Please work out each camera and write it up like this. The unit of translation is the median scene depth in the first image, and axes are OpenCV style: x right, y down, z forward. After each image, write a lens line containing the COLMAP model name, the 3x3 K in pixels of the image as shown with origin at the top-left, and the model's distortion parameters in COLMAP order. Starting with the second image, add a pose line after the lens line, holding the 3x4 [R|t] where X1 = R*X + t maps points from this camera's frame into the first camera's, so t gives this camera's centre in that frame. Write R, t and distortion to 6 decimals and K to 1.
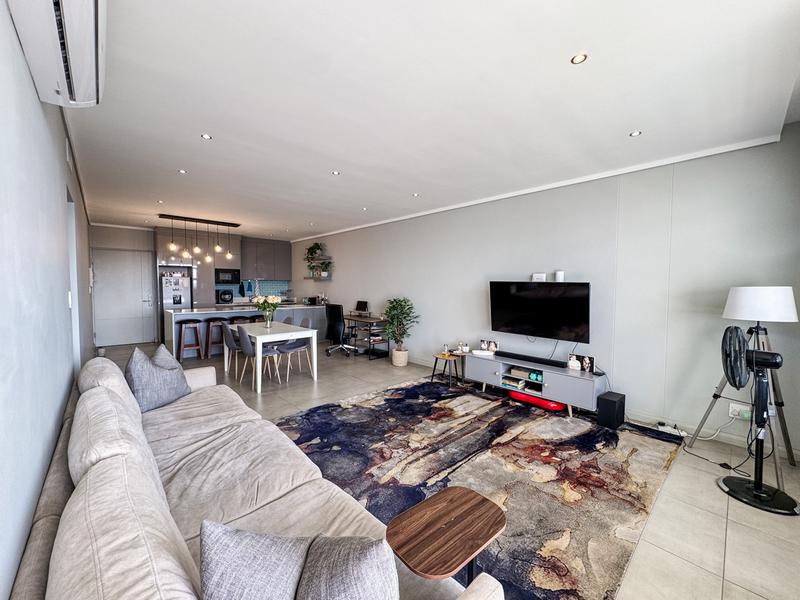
lens RADIAL K [[317.6, 0, 399.9], [0, 317.6, 299.2], [0, 0, 1]] dist [-0.001447, 0.000078]
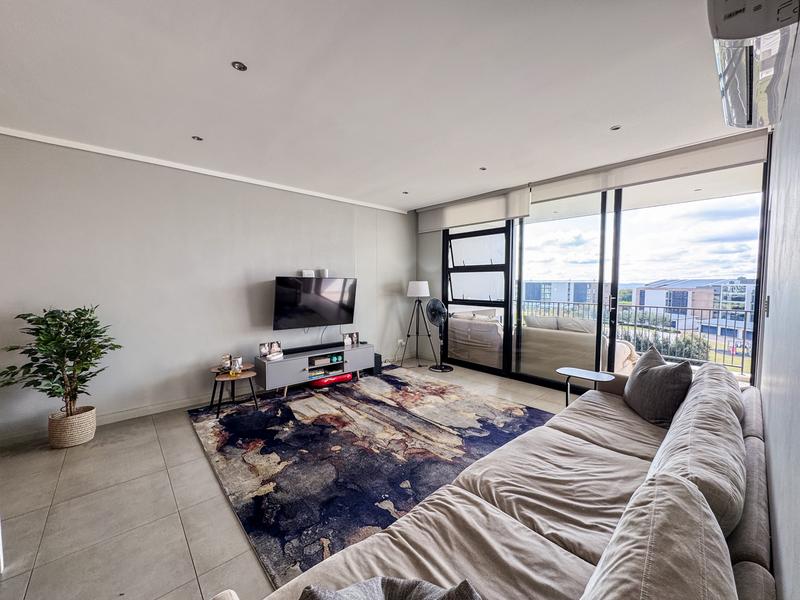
lens RADIAL K [[317.6, 0, 399.9], [0, 317.6, 299.2], [0, 0, 1]] dist [-0.001447, 0.000078]
pose [[0.019328, -0.058939, 0.998074, -0.460170], [0.042910, 0.997390, 0.058068, -0.021149], [-0.998892, 0.041706, 0.021806, 0.462260]]
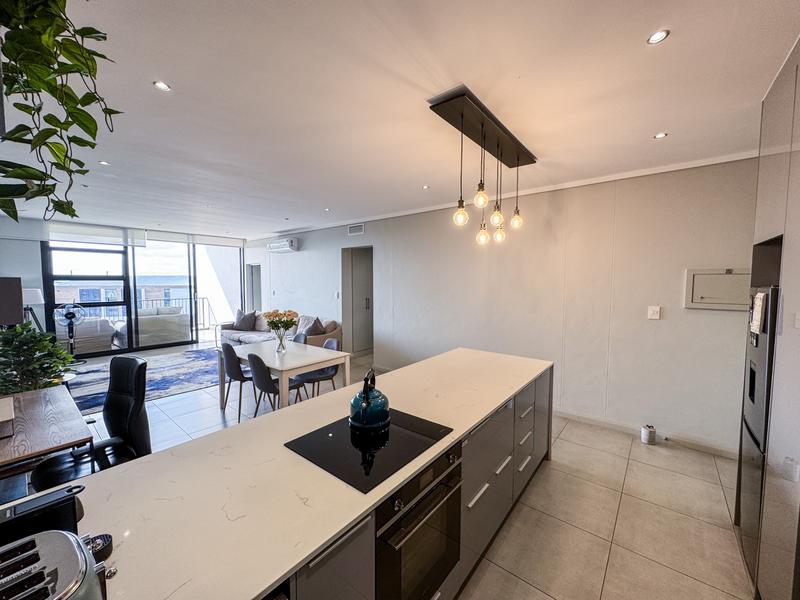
lens RADIAL K [[317.6, 0, 399.9], [0, 317.6, 299.2], [0, 0, 1]] dist [-0.001447, 0.000078]
pose [[-0.991814, -0.000639, -0.127692, -0.508809], [-0.014086, 0.994432, 0.104432, -0.102267], [0.126915, 0.105376, -0.986300, 1.509569]]
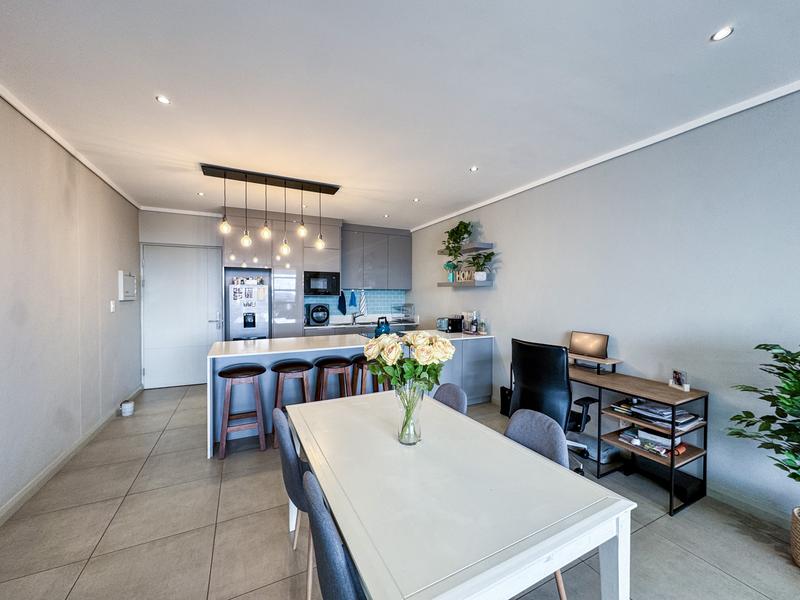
lens RADIAL K [[317.6, 0, 399.9], [0, 317.6, 299.2], [0, 0, 1]] dist [-0.001447, 0.000078]
pose [[0.957304, -0.001415, -0.289080, -0.283623], [-0.008478, 0.999420, -0.032967, -0.027811], [0.288959, 0.034011, 0.956737, 0.596285]]
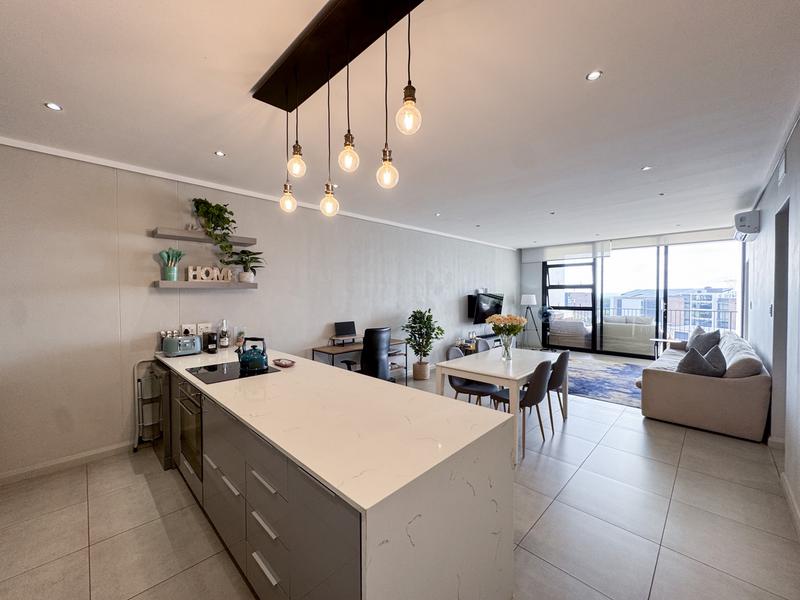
lens RADIAL K [[317.6, 0, 399.9], [0, 317.6, 299.2], [0, 0, 1]] dist [-0.001447, 0.000078]
pose [[-0.034910, -0.024142, 0.999099, -0.949971], [0.049238, 0.998453, 0.025847, -0.064158], [-0.998177, 0.050096, -0.033667, 1.063748]]
